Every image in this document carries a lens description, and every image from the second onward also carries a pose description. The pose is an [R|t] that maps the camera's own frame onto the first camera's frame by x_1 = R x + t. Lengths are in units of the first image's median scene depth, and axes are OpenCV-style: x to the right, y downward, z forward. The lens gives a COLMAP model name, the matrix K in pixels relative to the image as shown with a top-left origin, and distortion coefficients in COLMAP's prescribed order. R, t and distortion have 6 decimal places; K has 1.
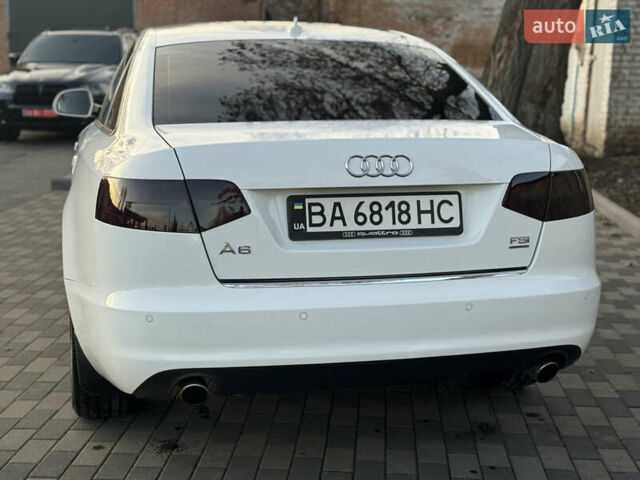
lens RADIAL K [[976.1, 0, 331.8], [0, 976.1, 240.3], [0, 0, 1]] dist [0.172523, -0.227377]
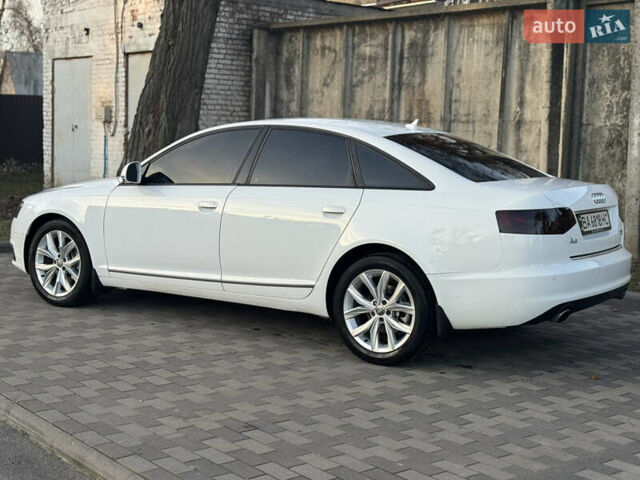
lens RADIAL K [[976.1, 0, 331.8], [0, 976.1, 240.3], [0, 0, 1]] dist [0.172523, -0.227377]
pose [[0.723140, -0.063262, 0.687798, -1.803011], [0.105374, 0.994245, -0.019340, -0.005770], [-0.682616, 0.086461, 0.725644, -0.132755]]
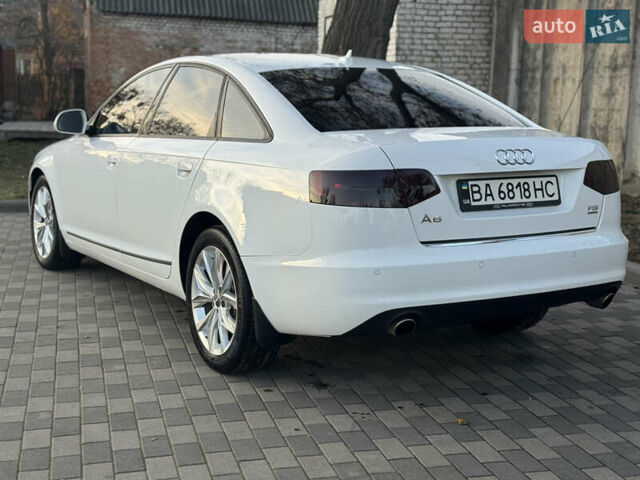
lens RADIAL K [[976.1, 0, 331.8], [0, 976.1, 240.3], [0, 0, 1]] dist [0.172523, -0.227377]
pose [[0.947765, -0.043309, 0.316016, -0.644710], [0.052346, 0.998425, -0.020161, 0.057593], [-0.314645, 0.035650, 0.948540, -0.247919]]
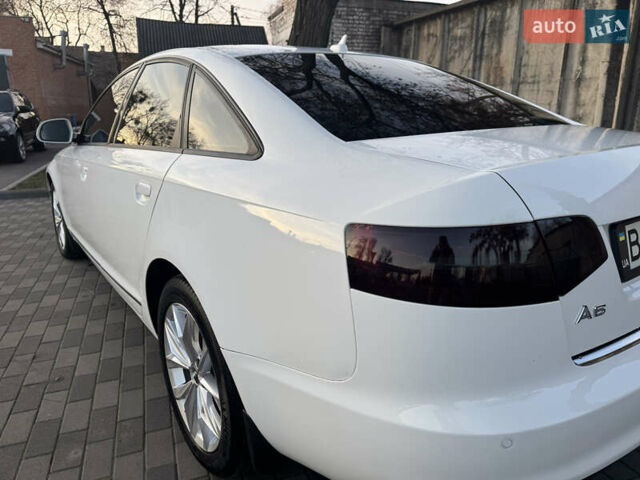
lens RADIAL K [[458.5, 0, 320.0], [0, 458.5, 240.0], [0, 0, 1]] dist [0.001646, -0.005057]
pose [[0.912643, -0.126689, 0.388630, -0.383308], [0.089730, 0.989660, 0.111900, -0.092396], [-0.398788, -0.067253, 0.914574, 0.757368]]
